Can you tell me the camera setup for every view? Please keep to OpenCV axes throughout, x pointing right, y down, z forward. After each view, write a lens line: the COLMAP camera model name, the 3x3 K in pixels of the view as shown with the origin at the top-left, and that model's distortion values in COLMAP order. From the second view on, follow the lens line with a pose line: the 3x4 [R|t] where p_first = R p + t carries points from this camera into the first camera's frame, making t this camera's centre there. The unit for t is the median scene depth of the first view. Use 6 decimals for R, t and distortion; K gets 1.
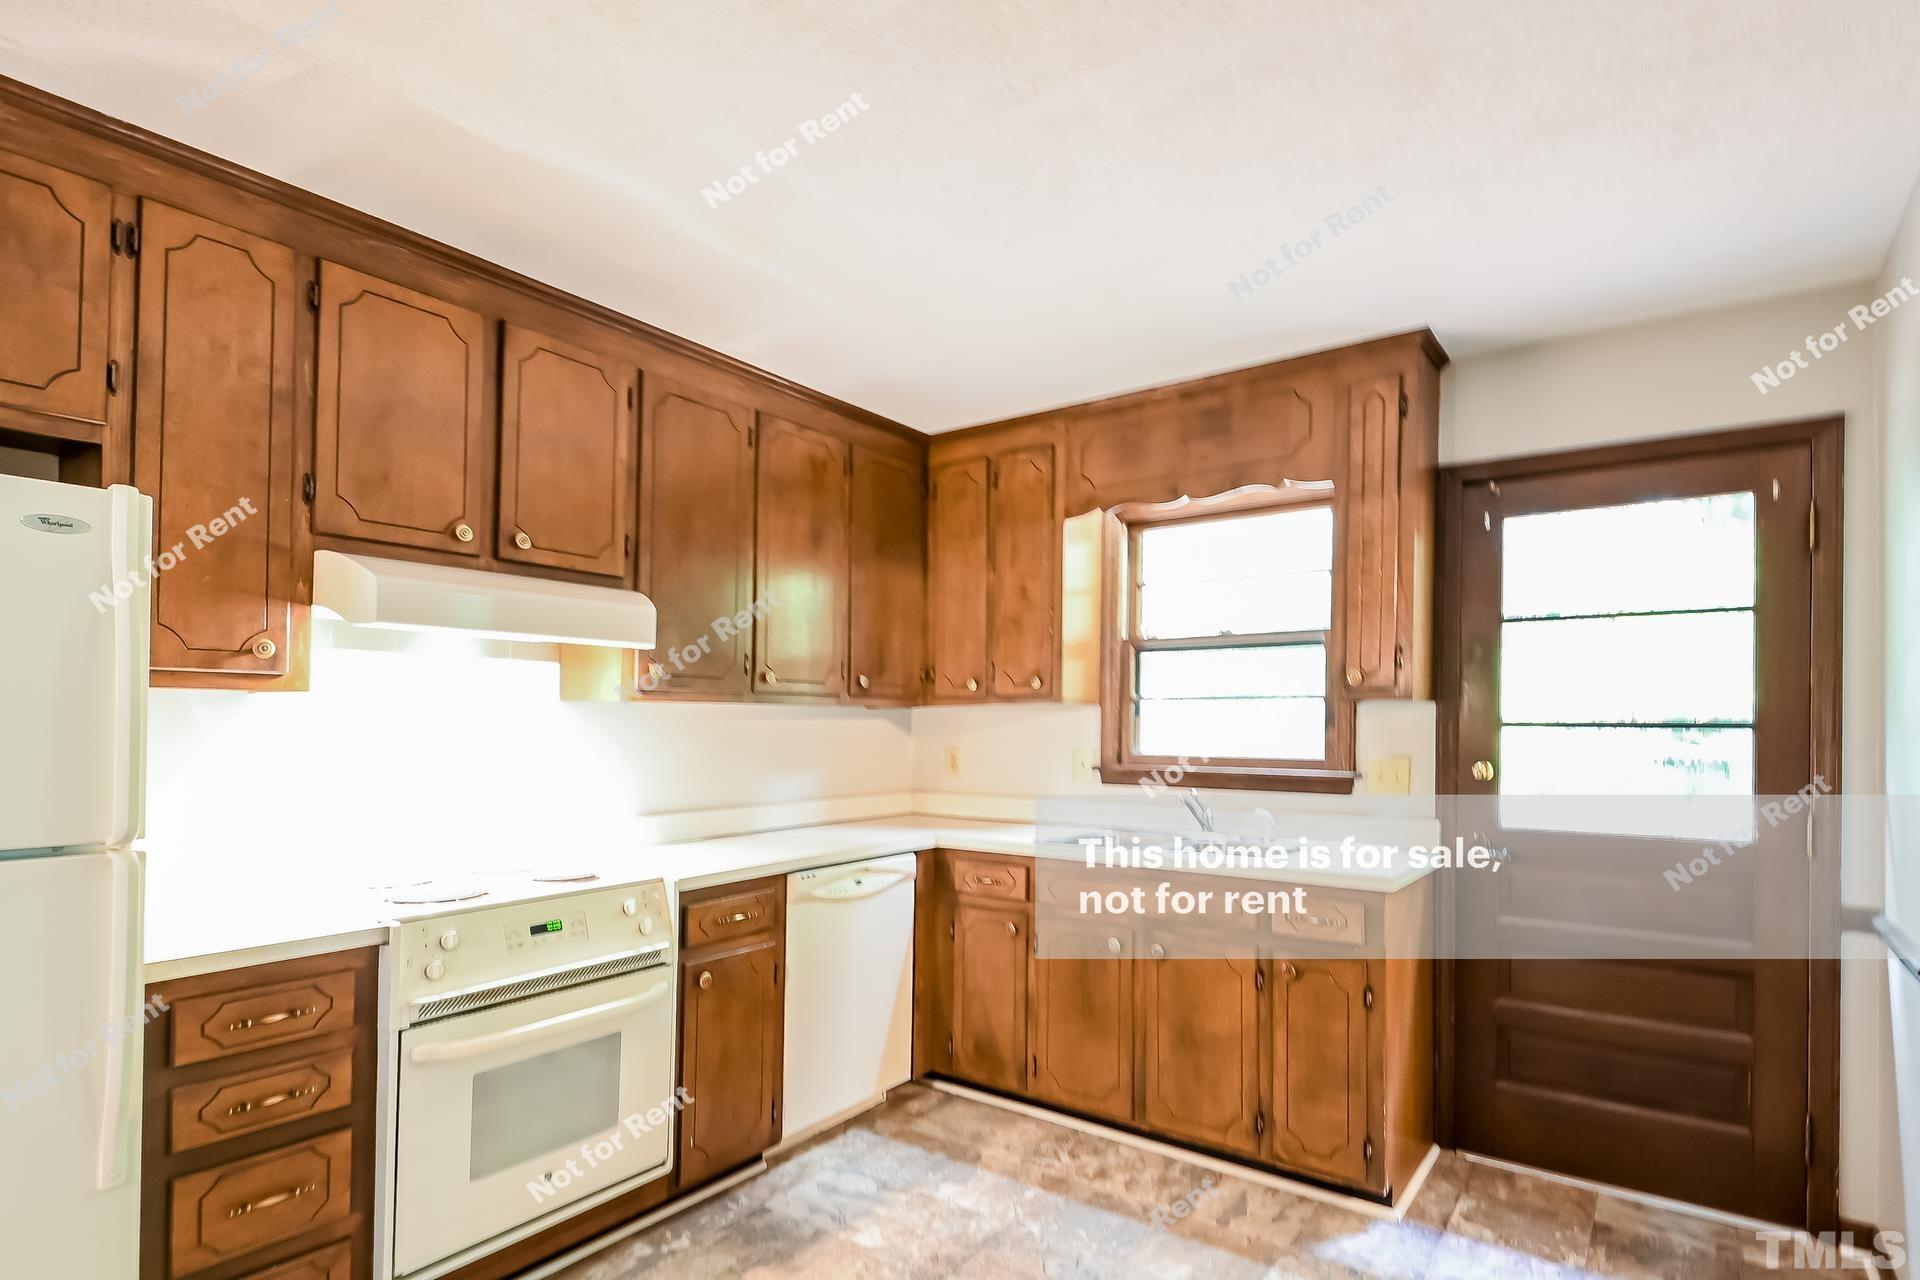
lens RADIAL K [[995.4, 0, 989.6], [0, 995.4, 701.8], [0, 0, 1]] dist [0.011594, -0.010332]
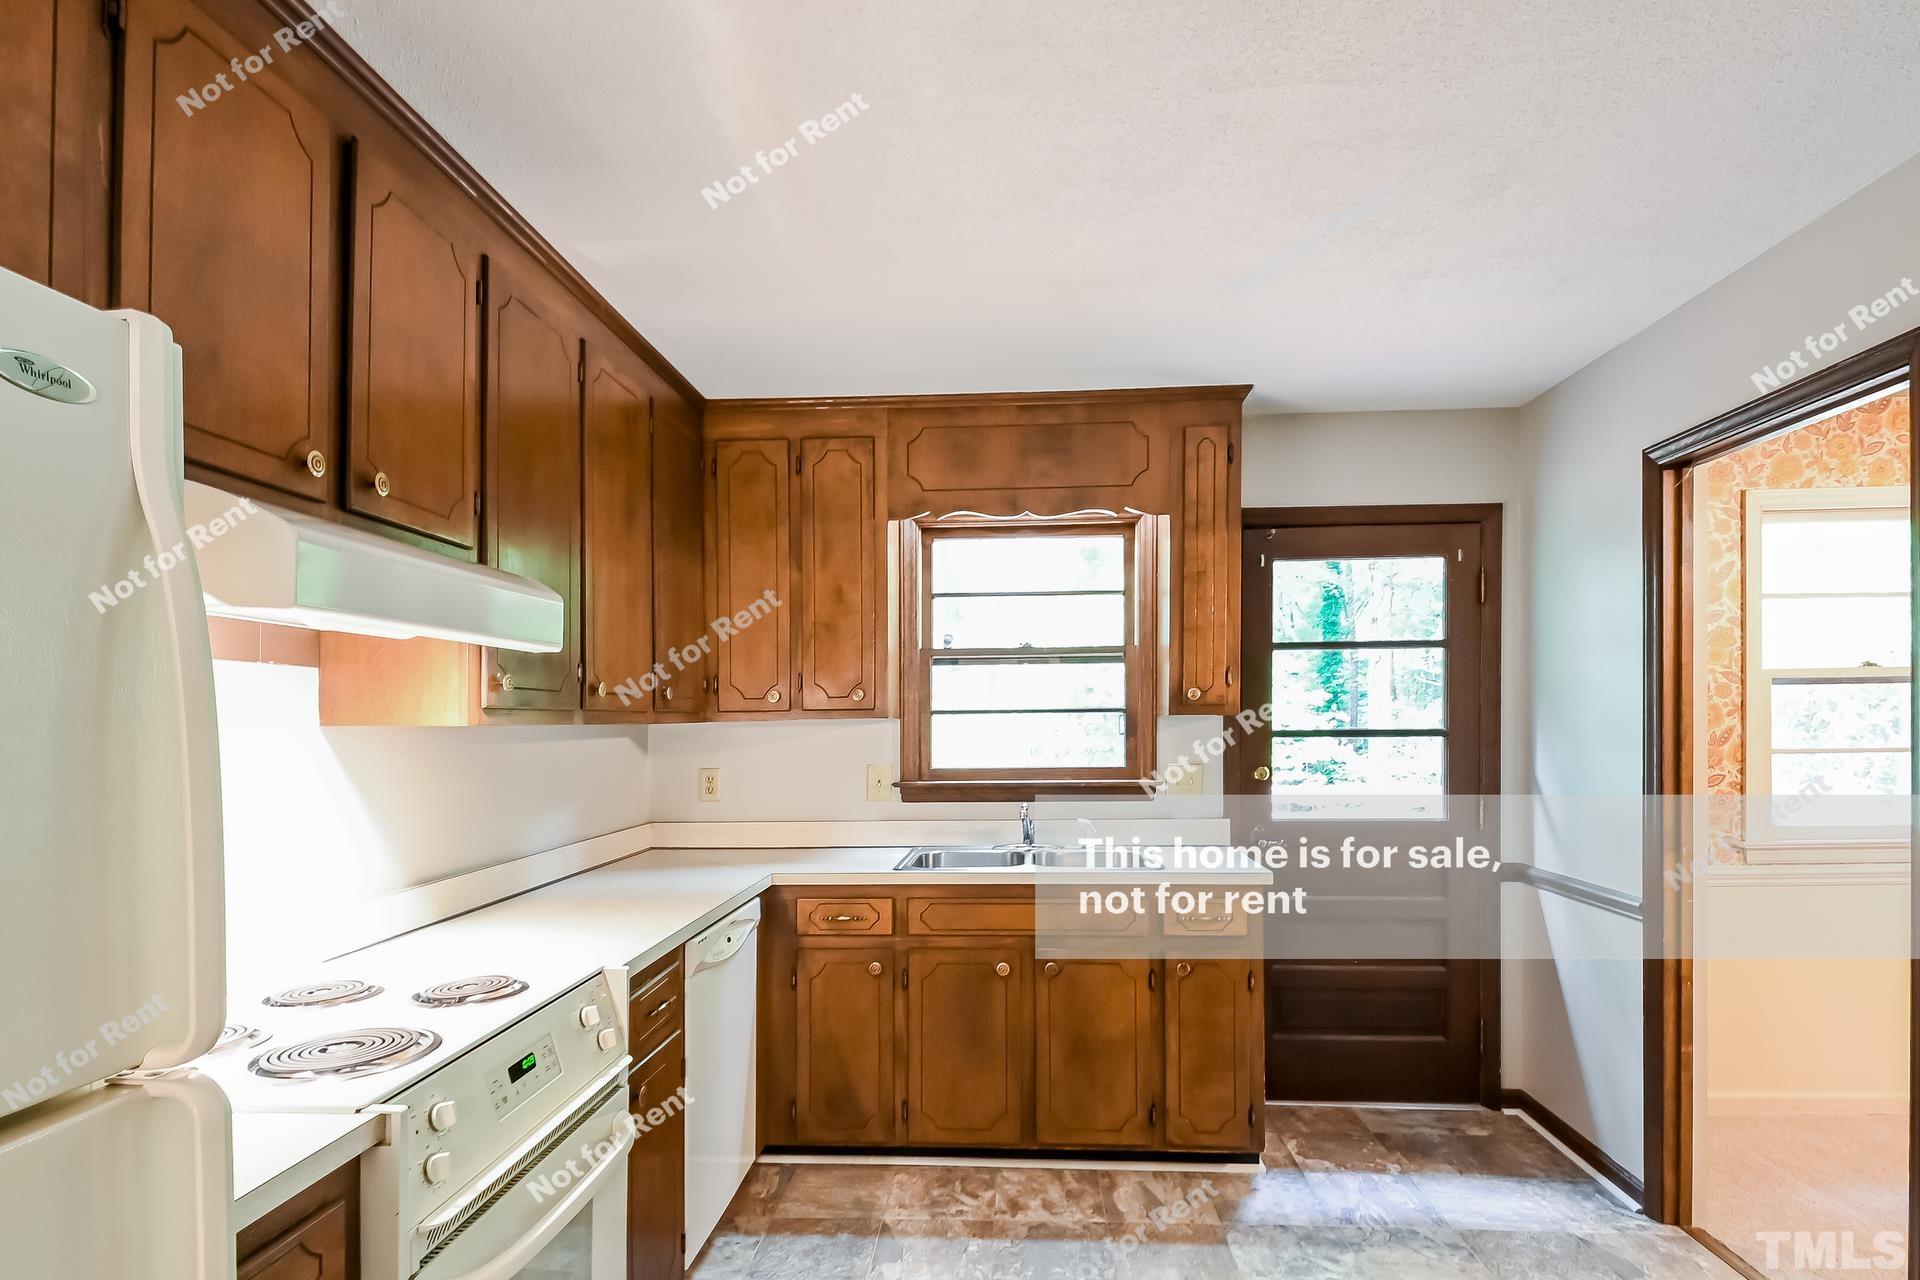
lens RADIAL K [[995.4, 0, 1010.4], [0, 995.4, 716.6], [0, 0, 1]] dist [0.011594, -0.010332]
pose [[0.837818, -0.009133, 0.545874, -0.390913], [0.001127, 0.999887, 0.014999, -0.015383], [-0.545949, -0.011951, 0.837733, 0.183520]]
